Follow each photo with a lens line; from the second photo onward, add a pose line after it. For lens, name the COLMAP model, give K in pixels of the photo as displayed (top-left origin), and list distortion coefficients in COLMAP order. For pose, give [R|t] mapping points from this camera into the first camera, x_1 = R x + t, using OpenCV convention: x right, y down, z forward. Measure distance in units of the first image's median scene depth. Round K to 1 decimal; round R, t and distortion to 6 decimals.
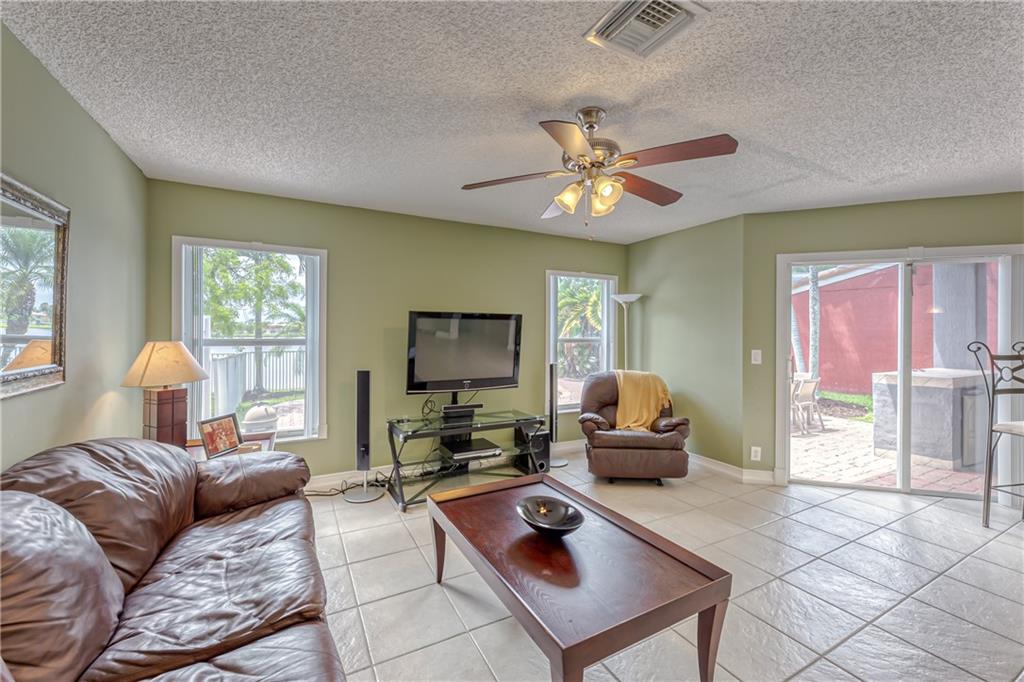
lens RADIAL K [[416.5, 0, 512.6], [0, 416.5, 333.9], [0, 0, 1]] dist [-0.000188, 0.000393]
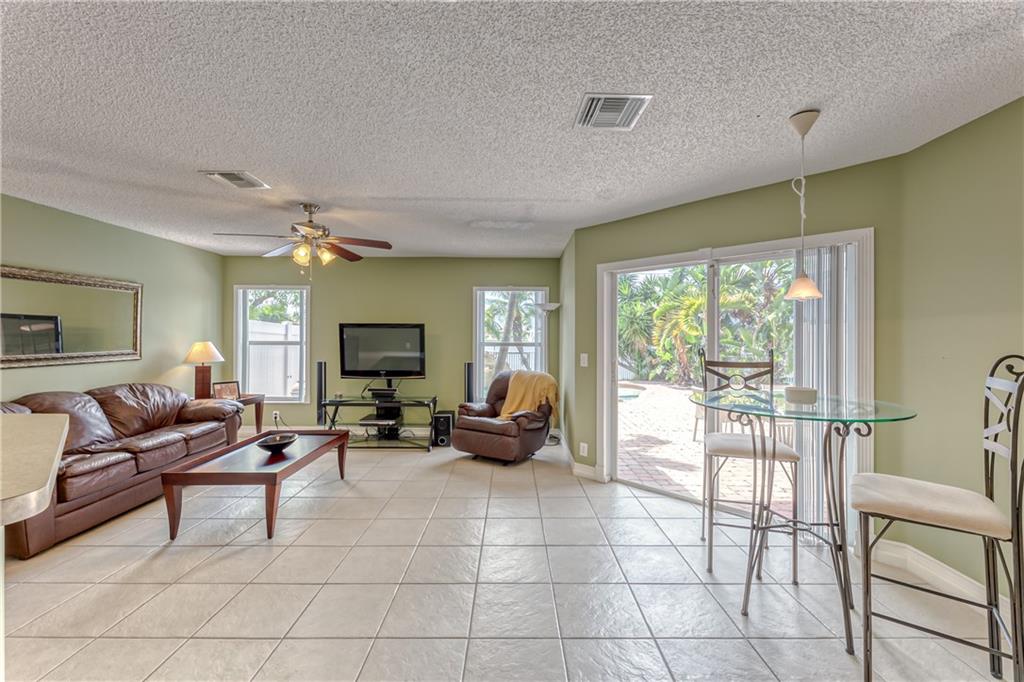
lens RADIAL K [[416.5, 0, 512.6], [0, 416.5, 333.9], [0, 0, 1]] dist [-0.000188, 0.000393]
pose [[0.883474, -0.003144, -0.468469, 0.946988], [-0.002897, 0.999922, -0.012174, 0.001198], [0.468471, 0.012113, 0.883396, -0.046496]]
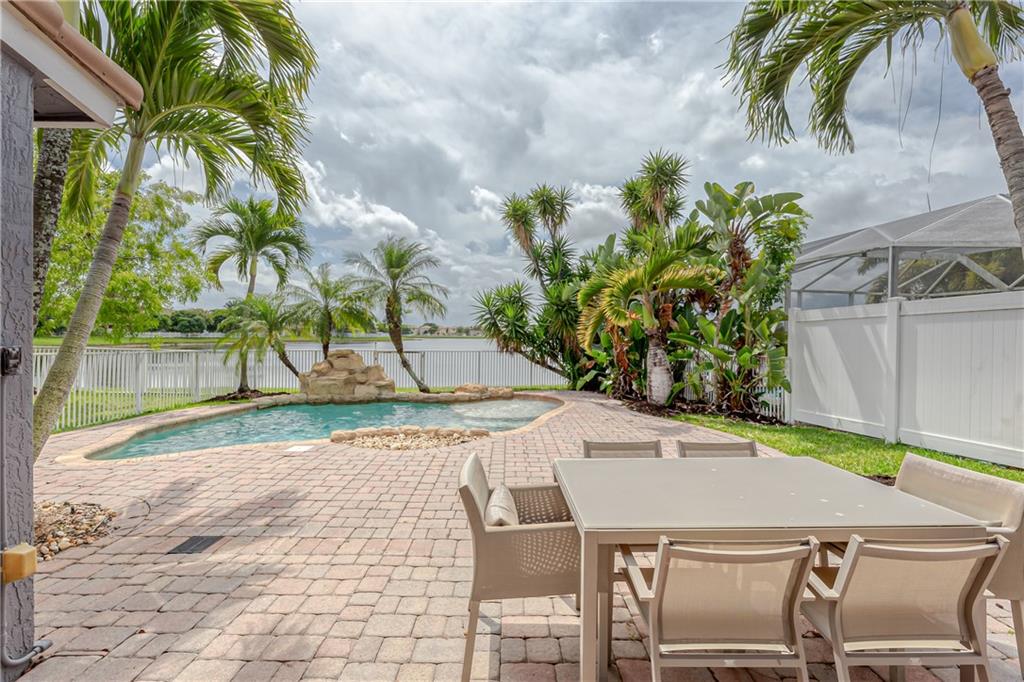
lens RADIAL K [[409.9, 0, 512.6], [0, 409.9, 347.3], [0, 0, 1]] dist [0.000101, 0.000104]
pose [[0.888573, 0.020352, -0.458284, 1.118748], [-0.009337, 0.999611, 0.026288, 0.021343], [0.458640, -0.019079, 0.888417, 1.315658]]
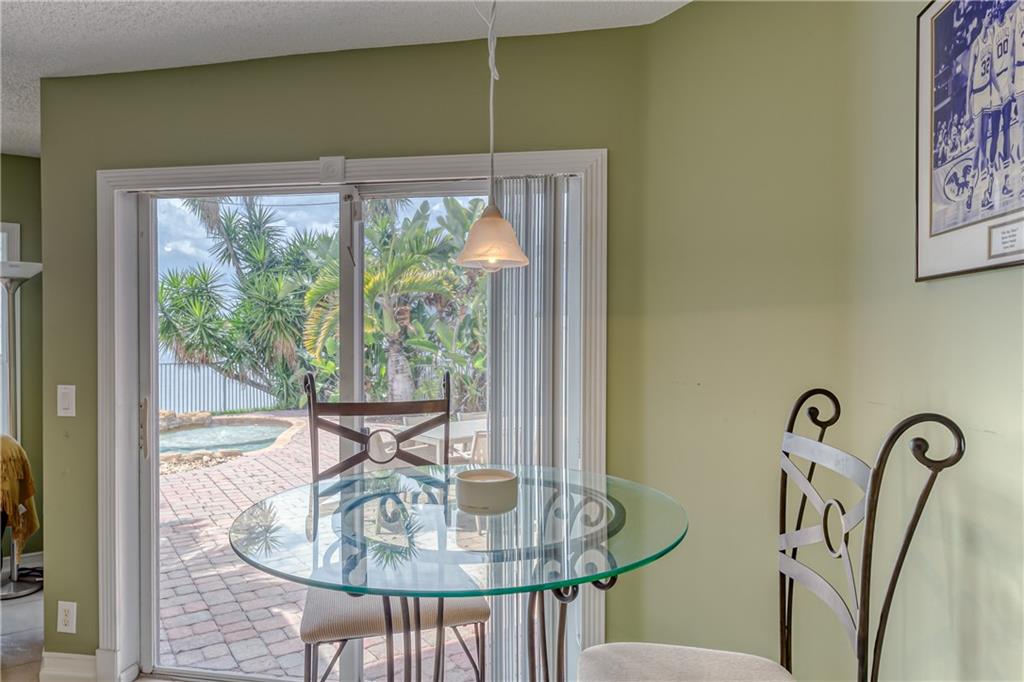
lens RADIAL K [[661.8, 0, 512.0], [0, 661.8, 341.0], [0, 0, 1]] dist [0.000402, -0.001318]
pose [[0.993632, -0.000891, 0.112669, 0.997722], [0.000139, 0.999978, 0.006683, -0.013339], [-0.112672, -0.006624, 0.993610, 0.247885]]
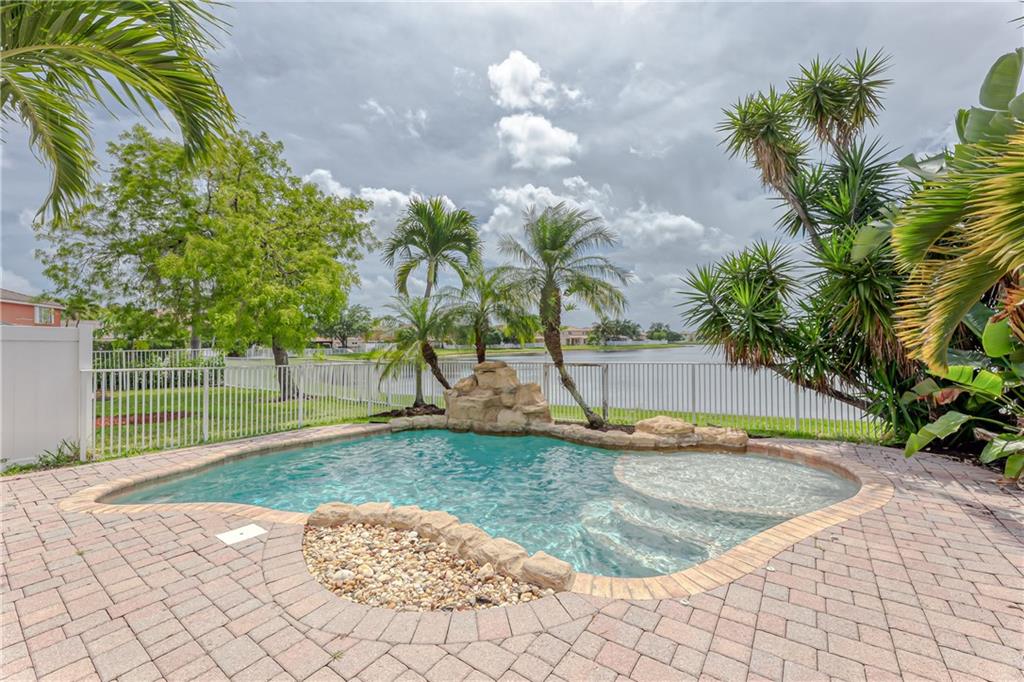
lens RADIAL K [[414.1, 0, 512.0], [0, 414.1, 341.0], [0, 0, 1]] dist [-0.000411, 0.000008]
pose [[0.438614, -0.014759, -0.898554, 0.852127], [0.015193, 0.999844, -0.009006, 0.031363], [0.898547, -0.009702, 0.438770, 2.342812]]
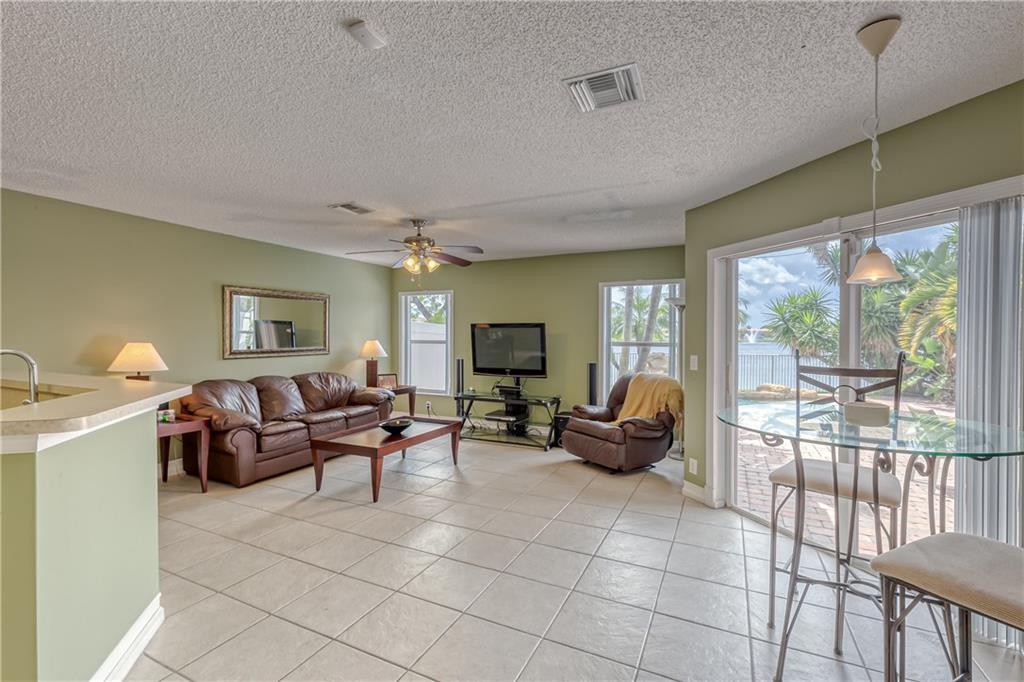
lens RADIAL K [[447.0, 0, 512.0], [0, 447.0, 341.0], [0, 0, 1]] dist [0.003435, 0.000207]
pose [[0.587470, 0.007393, -0.809212, 1.176833], [-0.003749, 0.999972, 0.006414, 0.001979], [0.809237, -0.000734, 0.587481, 0.085113]]
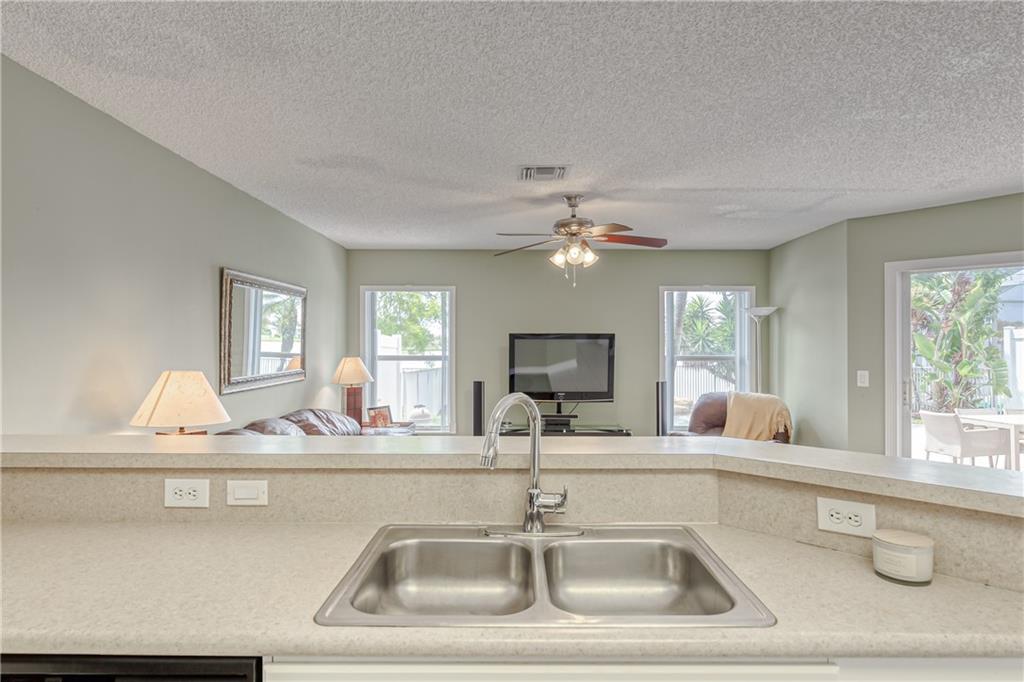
lens RADIAL K [[578.2, 0, 510.8], [0, 578.2, 344.8], [0, 0, 1]] dist [-0.007936, -0.000953]
pose [[0.877744, -0.003157, -0.479120, 0.524821], [0.001218, 0.999990, -0.004357, -0.012879], [0.479129, 0.003241, 0.877738, -0.449872]]
